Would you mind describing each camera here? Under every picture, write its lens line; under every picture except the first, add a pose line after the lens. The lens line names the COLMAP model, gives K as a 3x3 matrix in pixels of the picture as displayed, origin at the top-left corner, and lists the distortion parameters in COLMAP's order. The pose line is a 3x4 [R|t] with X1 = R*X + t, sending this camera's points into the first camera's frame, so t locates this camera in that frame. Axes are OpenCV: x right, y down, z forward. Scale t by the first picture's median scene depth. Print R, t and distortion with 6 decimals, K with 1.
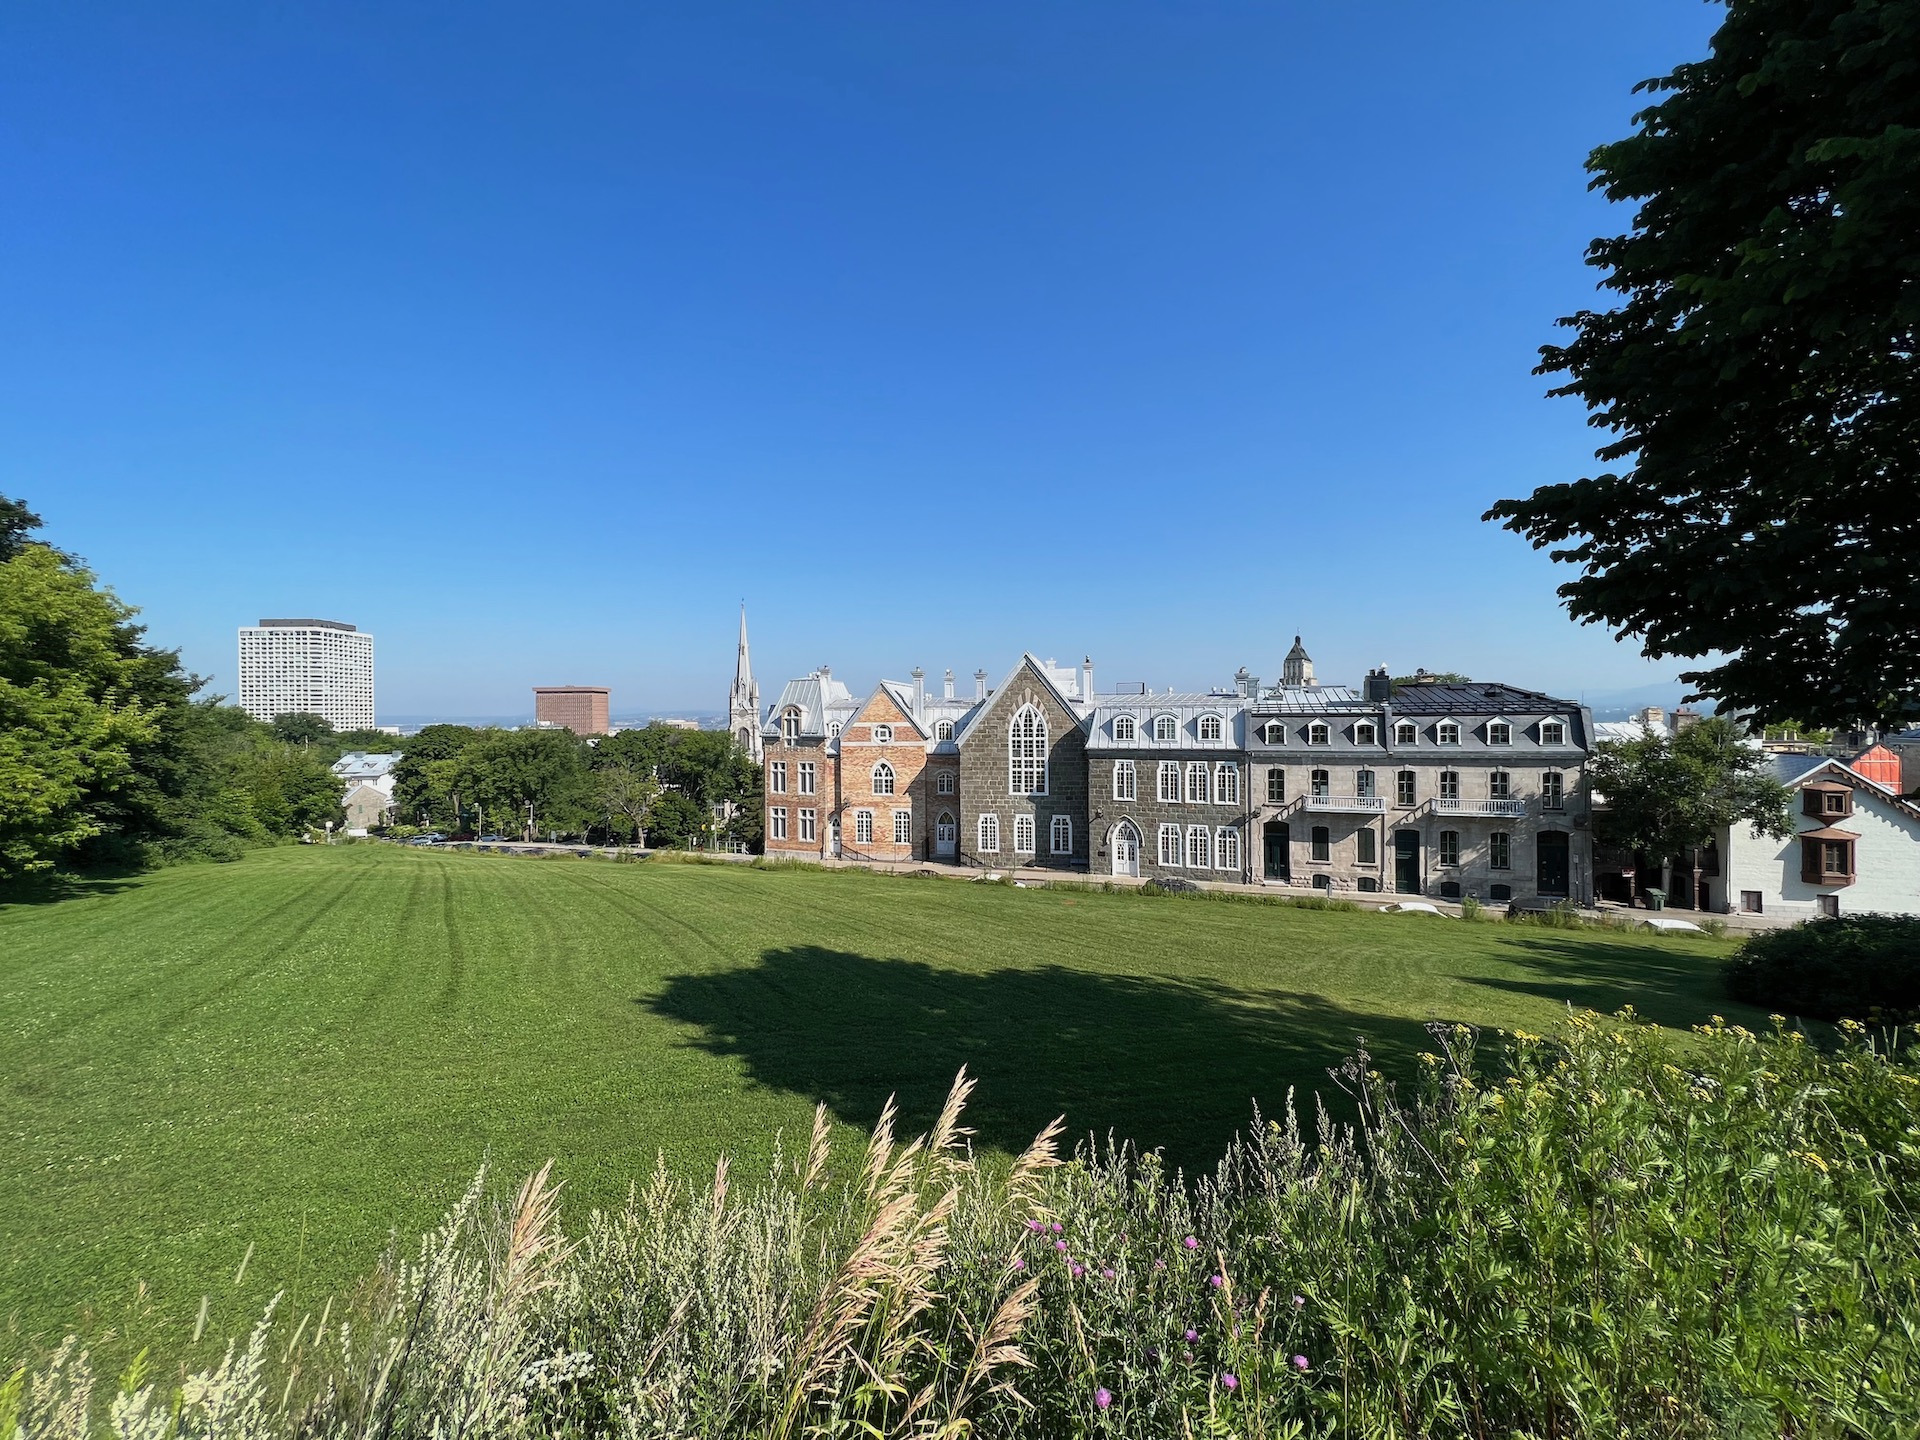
lens RADIAL K [[764.1, 0, 960.0], [0, 764.1, 720.0], [0, 0, 1]] dist [0.000289, 0.000264]
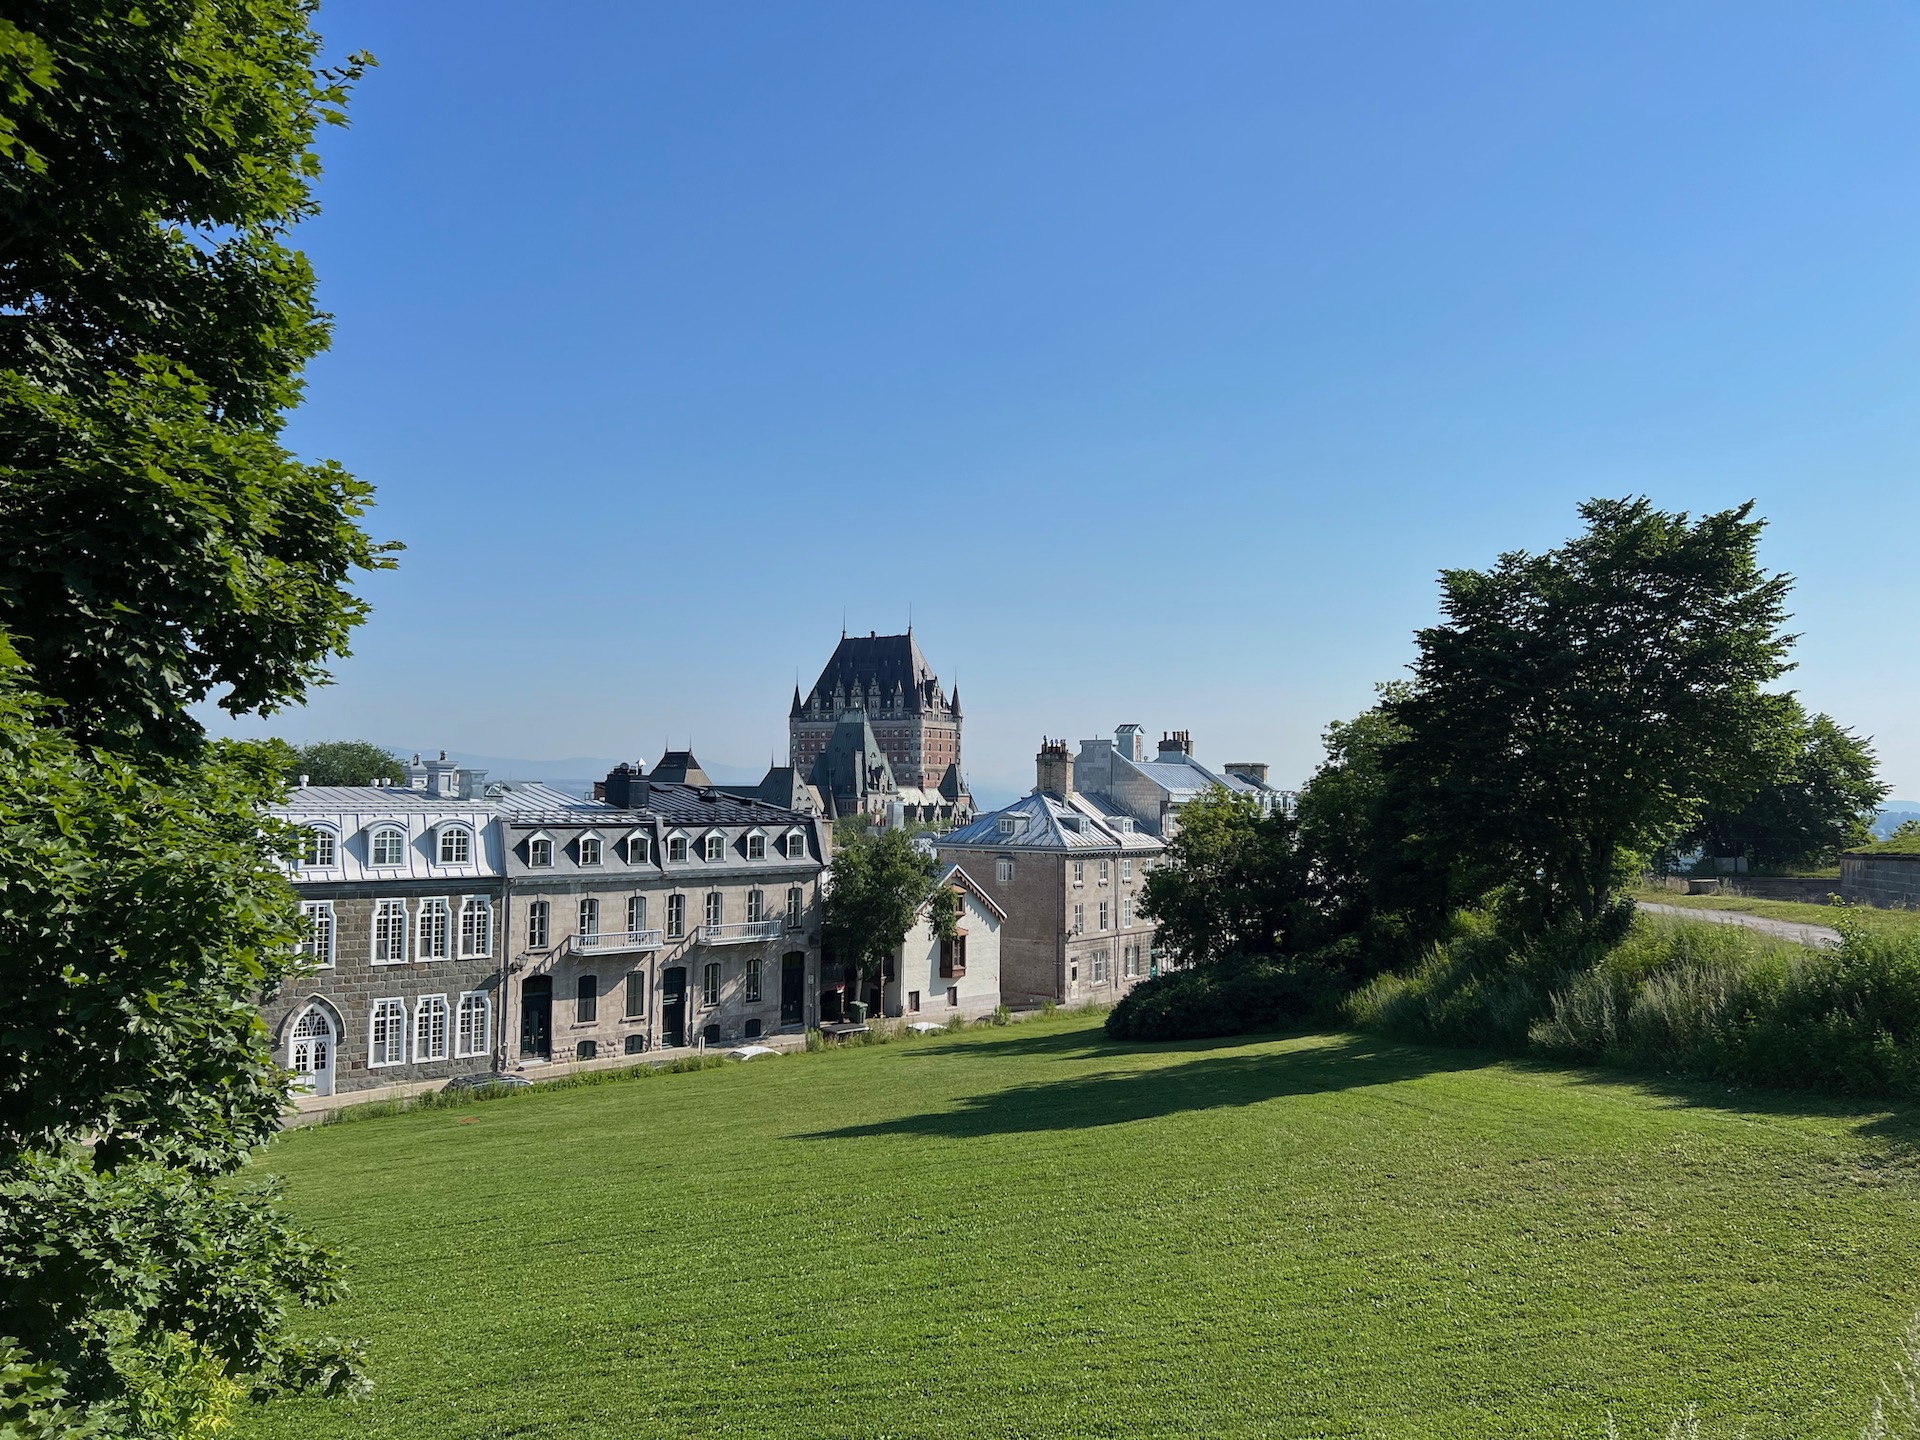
lens RADIAL K [[1460.2, 0, 960.0], [0, 1460.2, 720.0], [0, 0, 1]] dist [0.069419, -0.134908]
pose [[0.434639, 0.063383, 0.898372, -0.669442], [0.001760, 0.997459, -0.071225, -0.006932], [-0.900603, 0.032538, 0.433422, 0.039540]]
